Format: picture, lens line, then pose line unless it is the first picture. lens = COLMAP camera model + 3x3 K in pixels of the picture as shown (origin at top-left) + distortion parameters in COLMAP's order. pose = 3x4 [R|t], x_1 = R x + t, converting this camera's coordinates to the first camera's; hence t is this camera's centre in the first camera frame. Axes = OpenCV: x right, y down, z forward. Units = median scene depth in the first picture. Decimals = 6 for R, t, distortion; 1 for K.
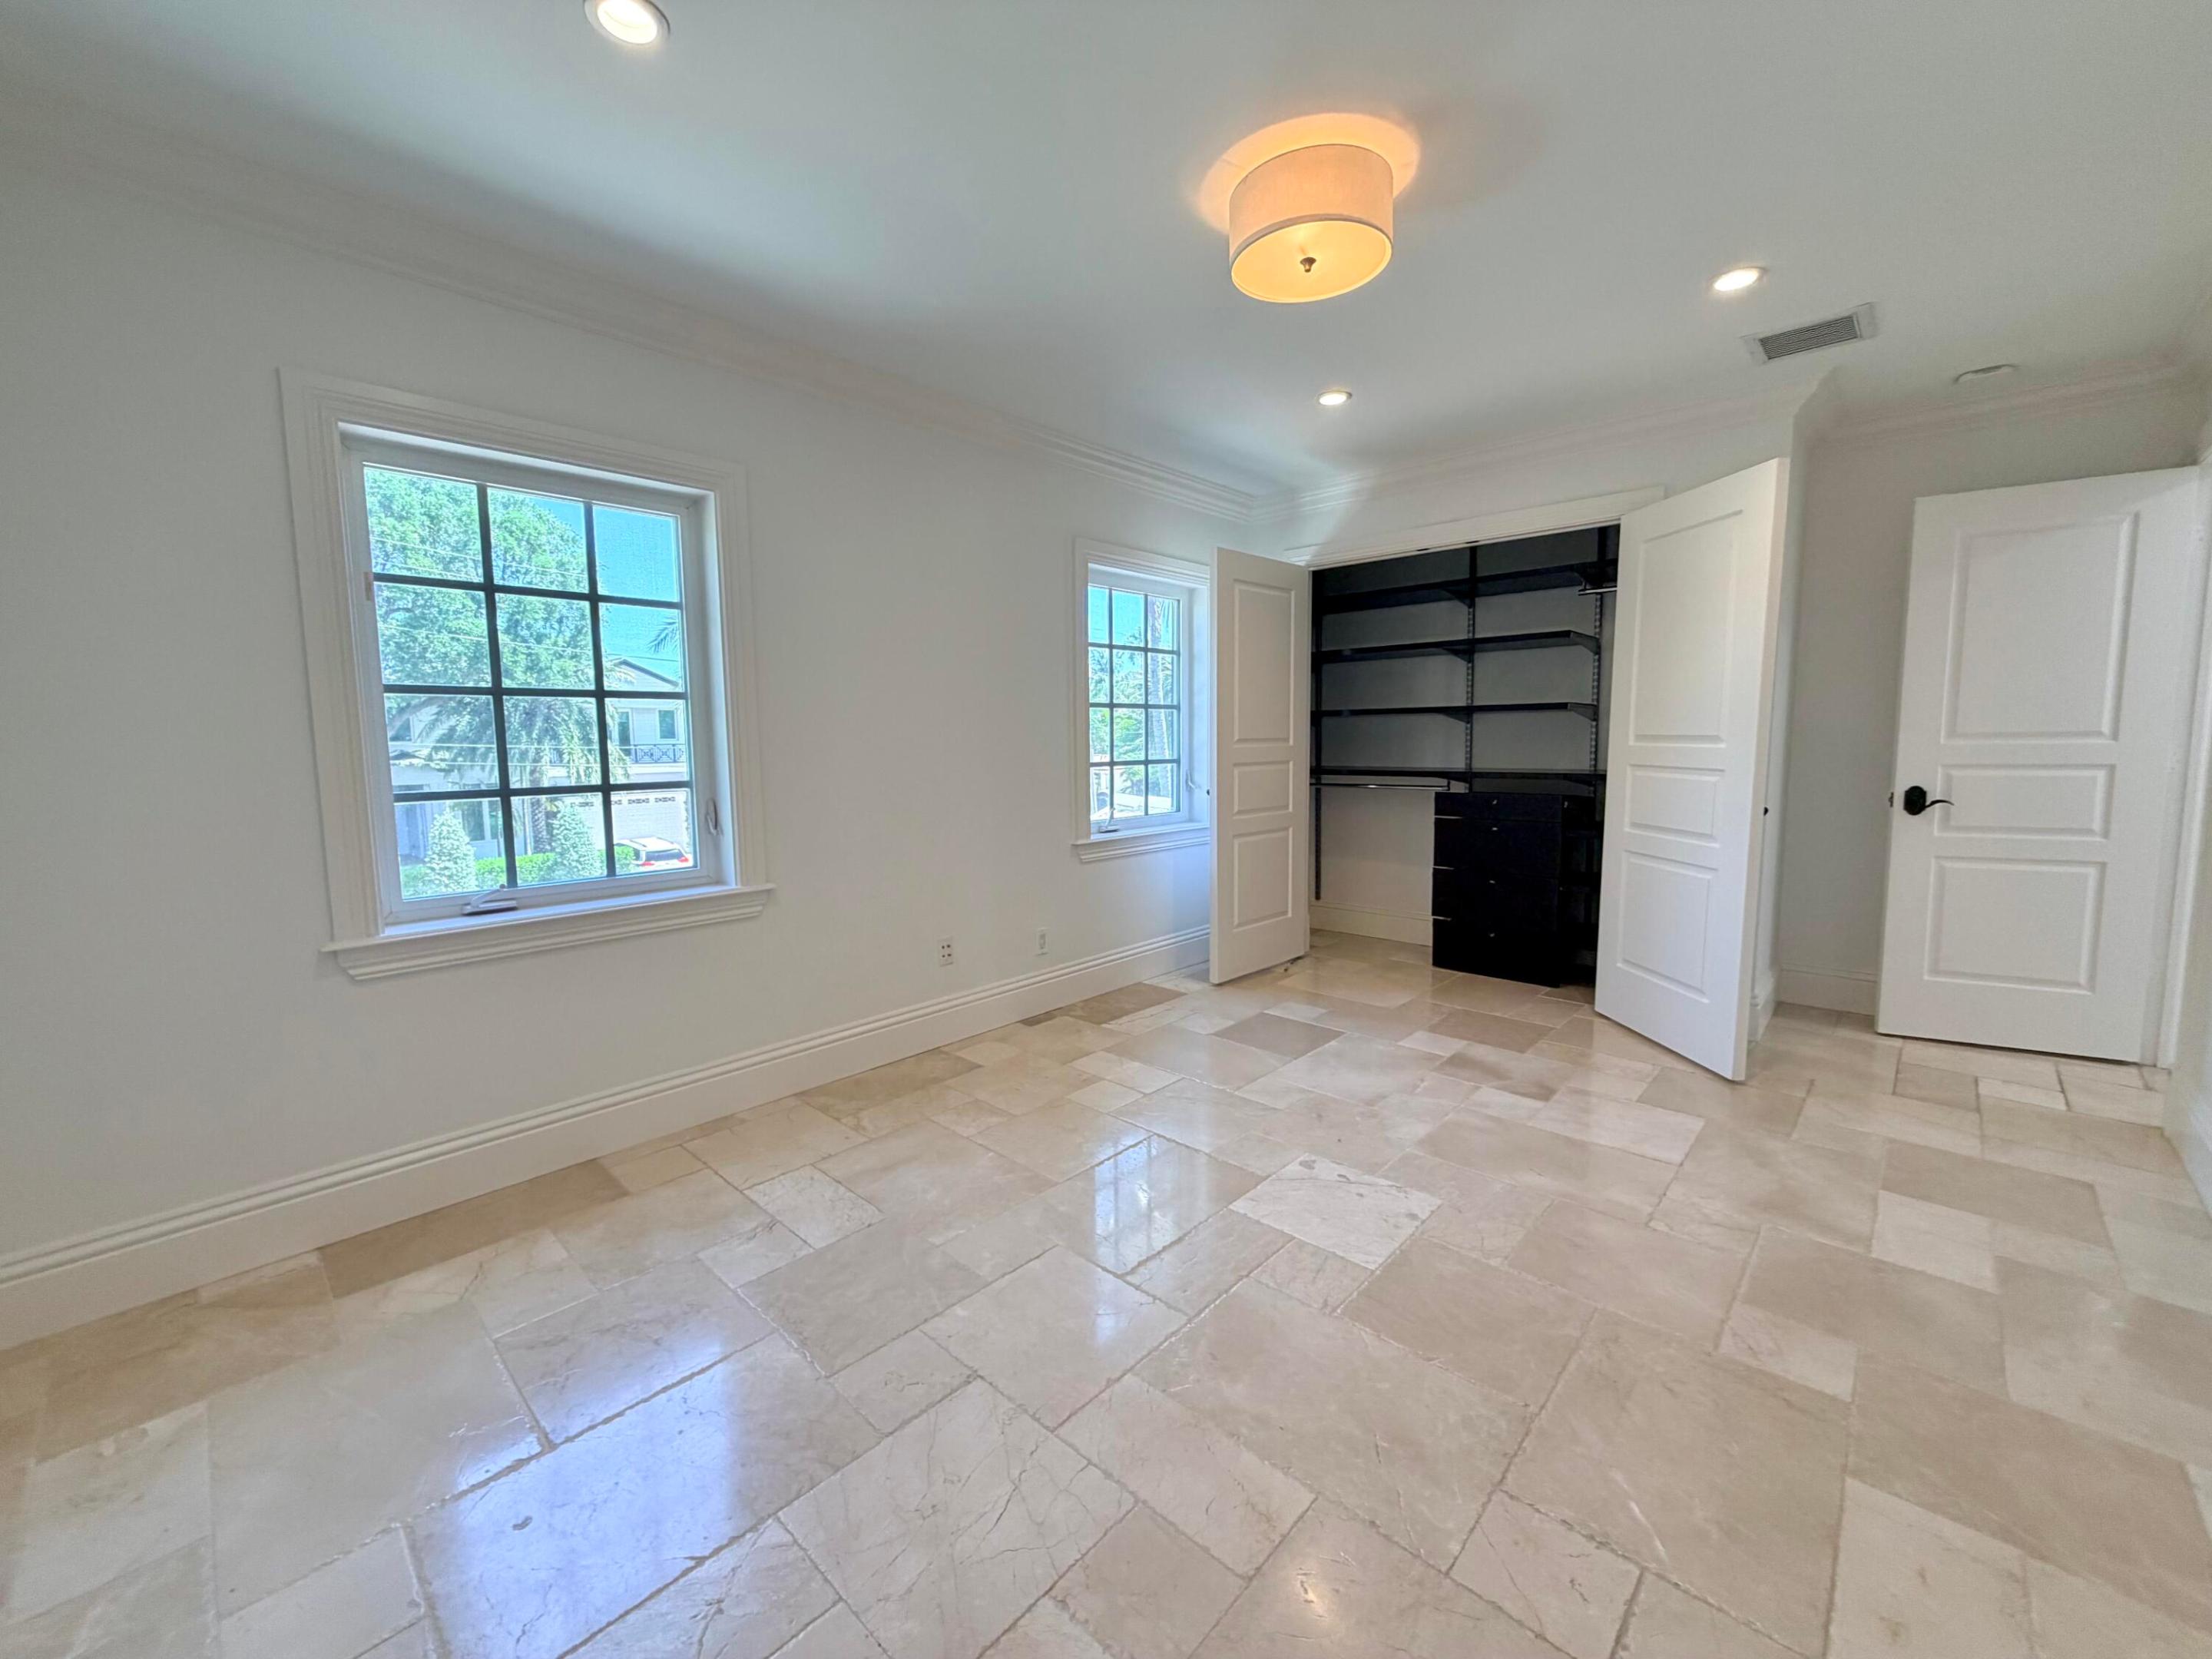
lens RADIAL K [[881.6, 0, 1103.6], [0, 881.6, 824.7], [0, 0, 1]] dist [-0.000319, 0.000566]
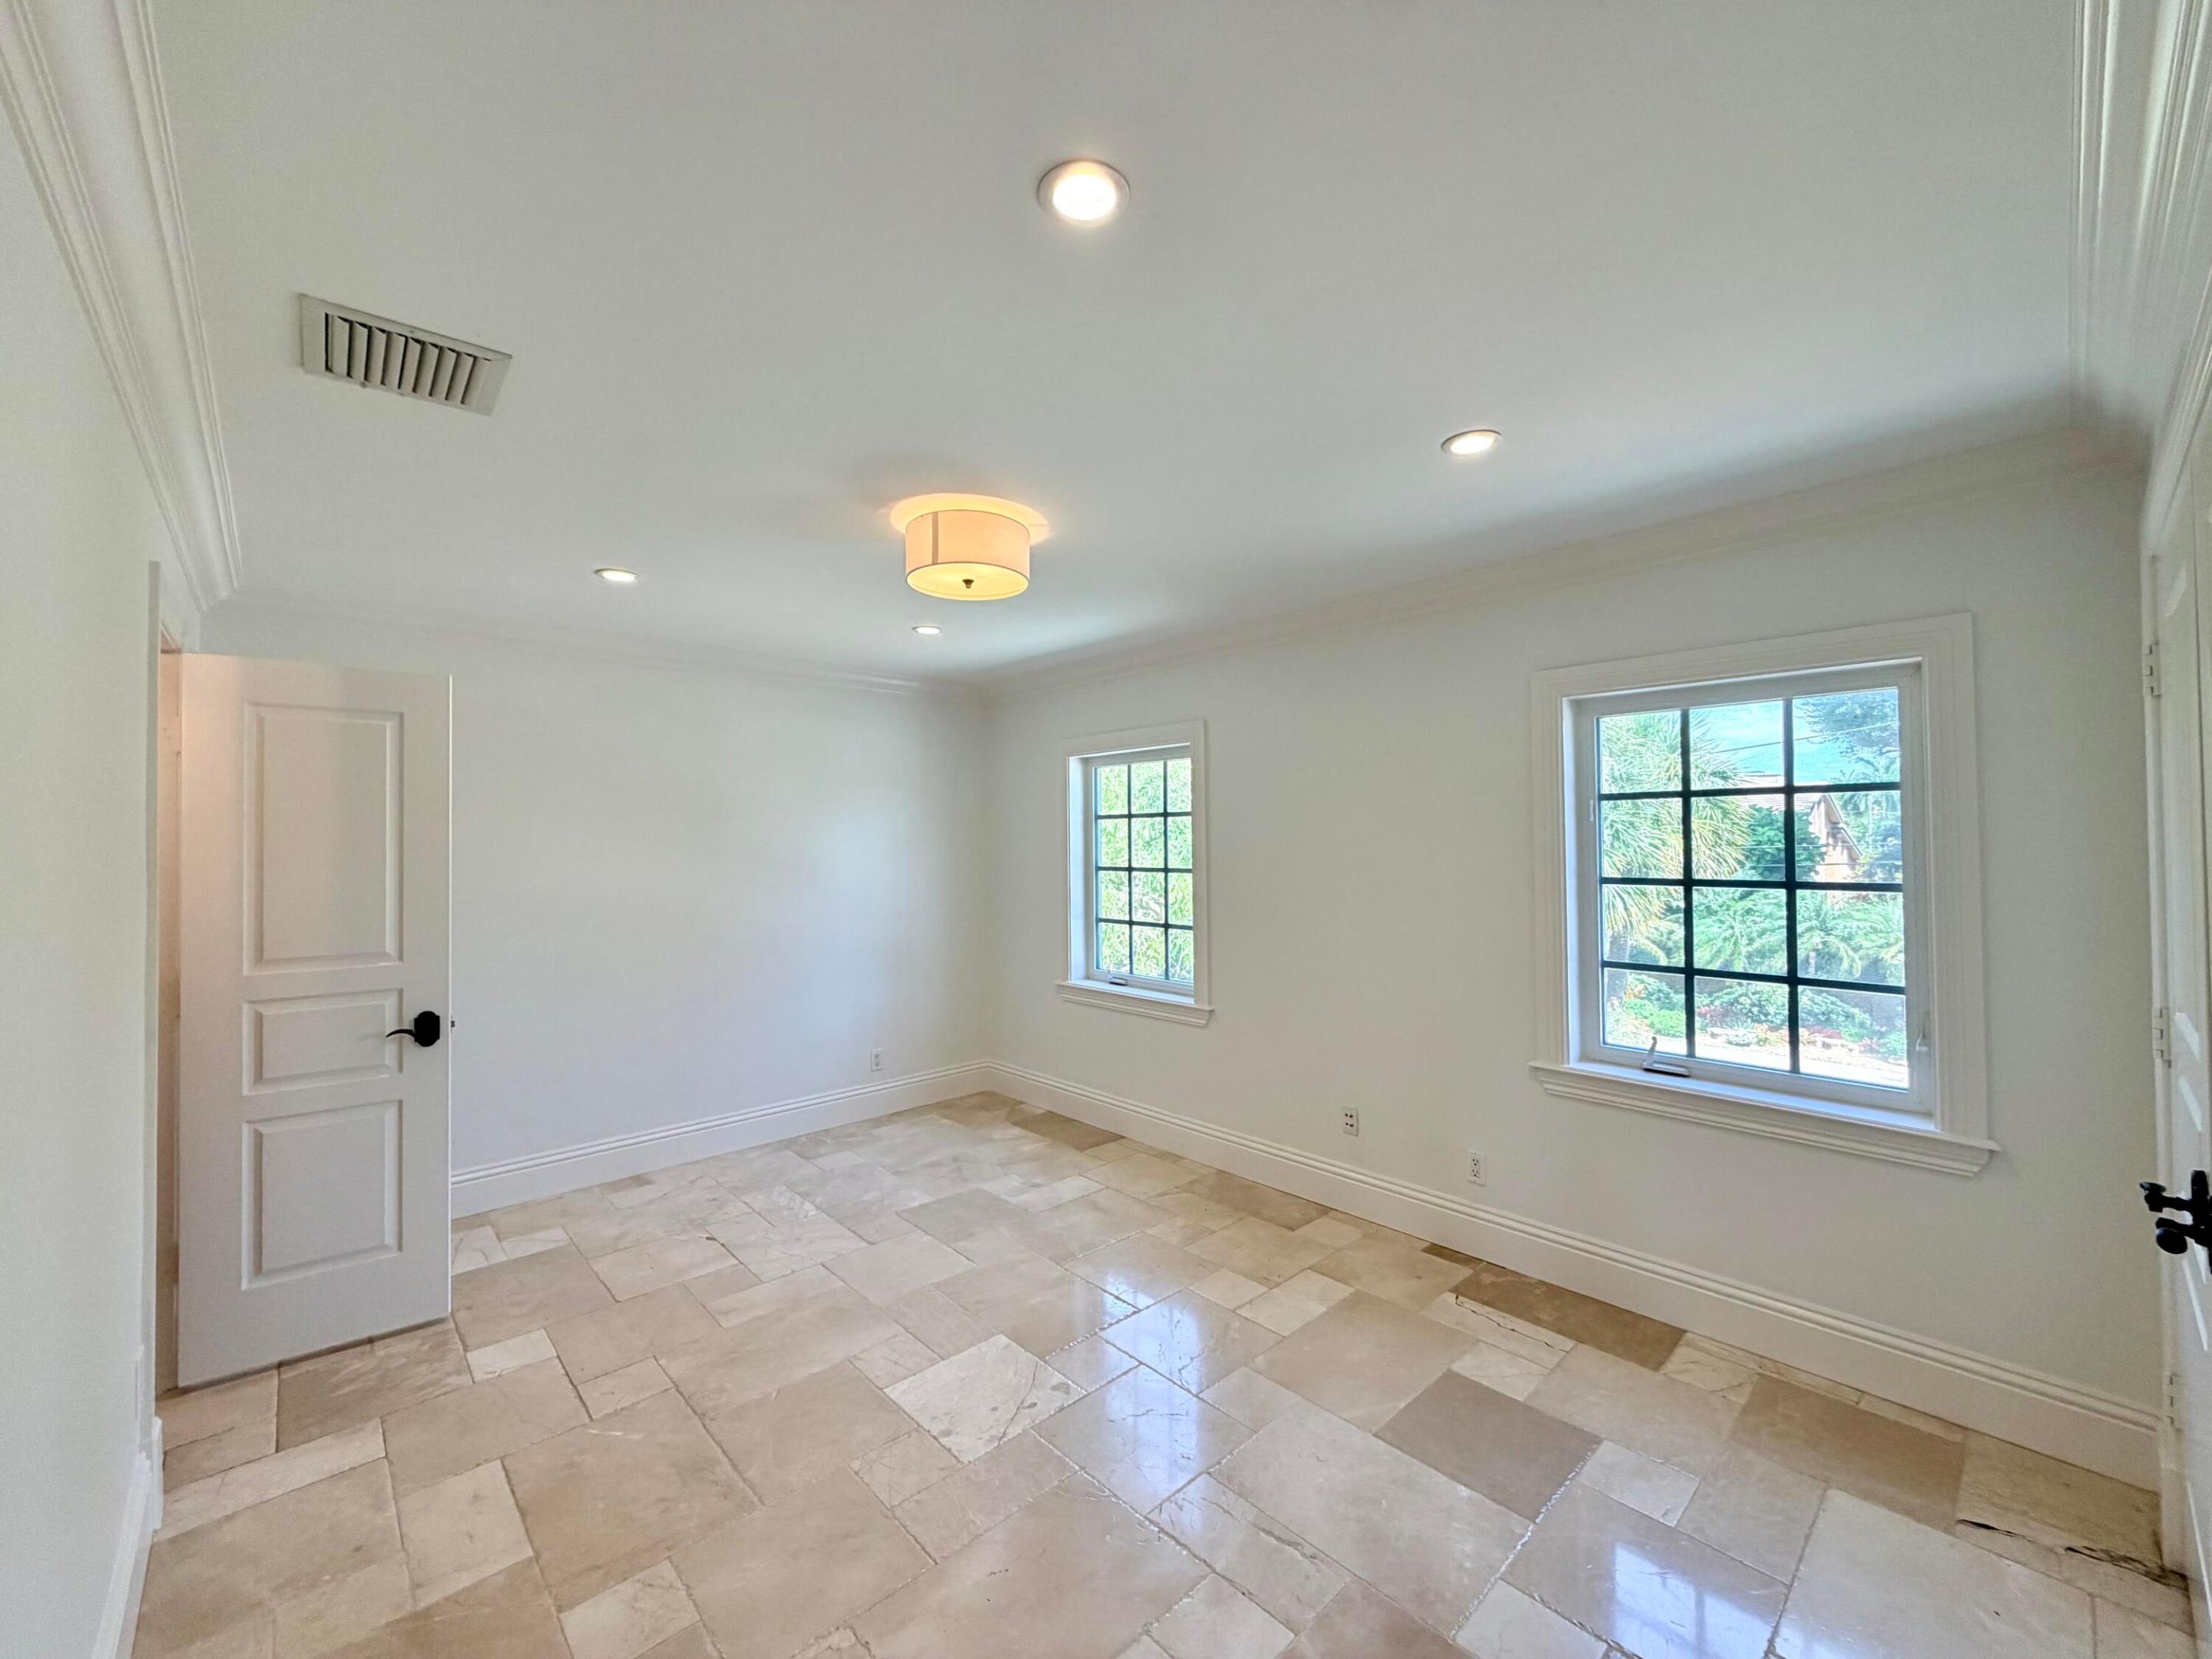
lens RADIAL K [[881.6, 0, 1101.9], [0, 881.6, 829.6], [0, 0, 1]] dist [-0.000319, 0.000566]
pose [[-0.071383, 0.001364, -0.997448, 1.277167], [-0.091705, 0.995755, 0.007925, -0.258762], [0.993224, 0.092037, -0.070955, 1.120657]]
